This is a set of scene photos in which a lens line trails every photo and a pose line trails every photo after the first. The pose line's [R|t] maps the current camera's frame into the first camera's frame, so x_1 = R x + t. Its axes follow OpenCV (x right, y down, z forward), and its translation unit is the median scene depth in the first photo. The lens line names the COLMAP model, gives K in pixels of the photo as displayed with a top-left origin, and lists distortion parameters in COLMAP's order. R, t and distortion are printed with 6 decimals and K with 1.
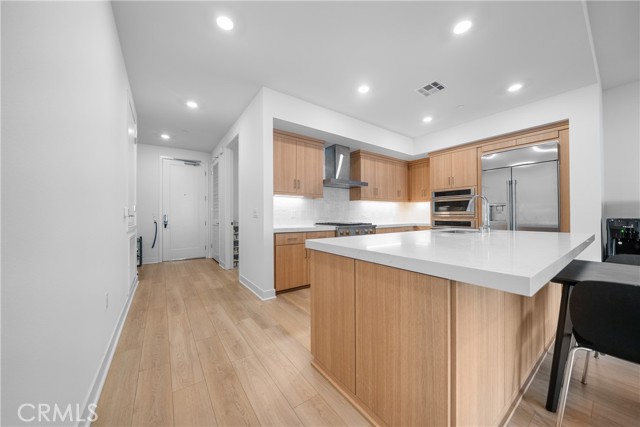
lens RADIAL K [[221.2, 0, 320.3], [0, 221.2, 222.4], [0, 0, 1]] dist [-0.001189, -0.000164]
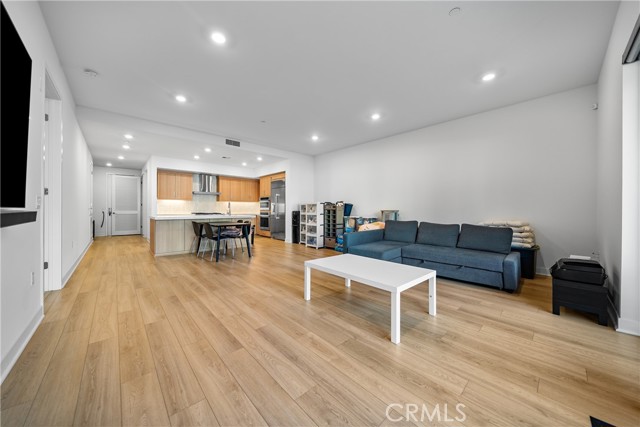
lens RADIAL K [[230.3, 0, 320.0], [0, 230.3, 213.5], [0, 0, 1]] dist [-0.000981, -0.000119]
pose [[0.994450, 0.007233, 0.104960, 0.914252], [-0.005093, 0.999774, -0.020641, 0.047292], [-0.105085, 0.019991, 0.994262, -1.178444]]
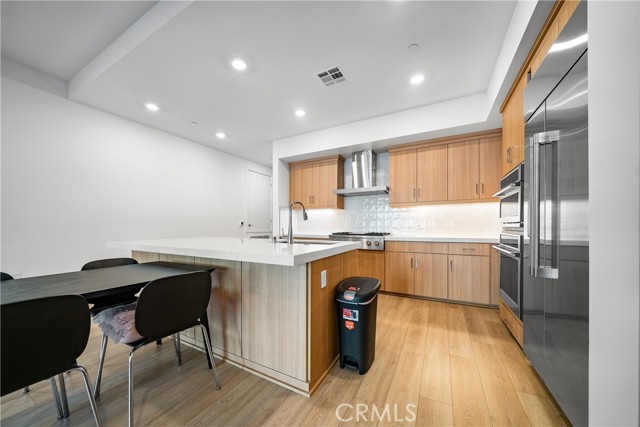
lens RADIAL K [[221.2, 0, 320.3], [0, 221.2, 222.4], [0, 0, 1]] dist [-0.001189, -0.000164]
pose [[0.436705, -0.012005, -0.899525, 0.876551], [-0.034738, 0.998940, -0.030197, -0.007772], [0.898934, 0.044435, 0.435825, 0.444995]]
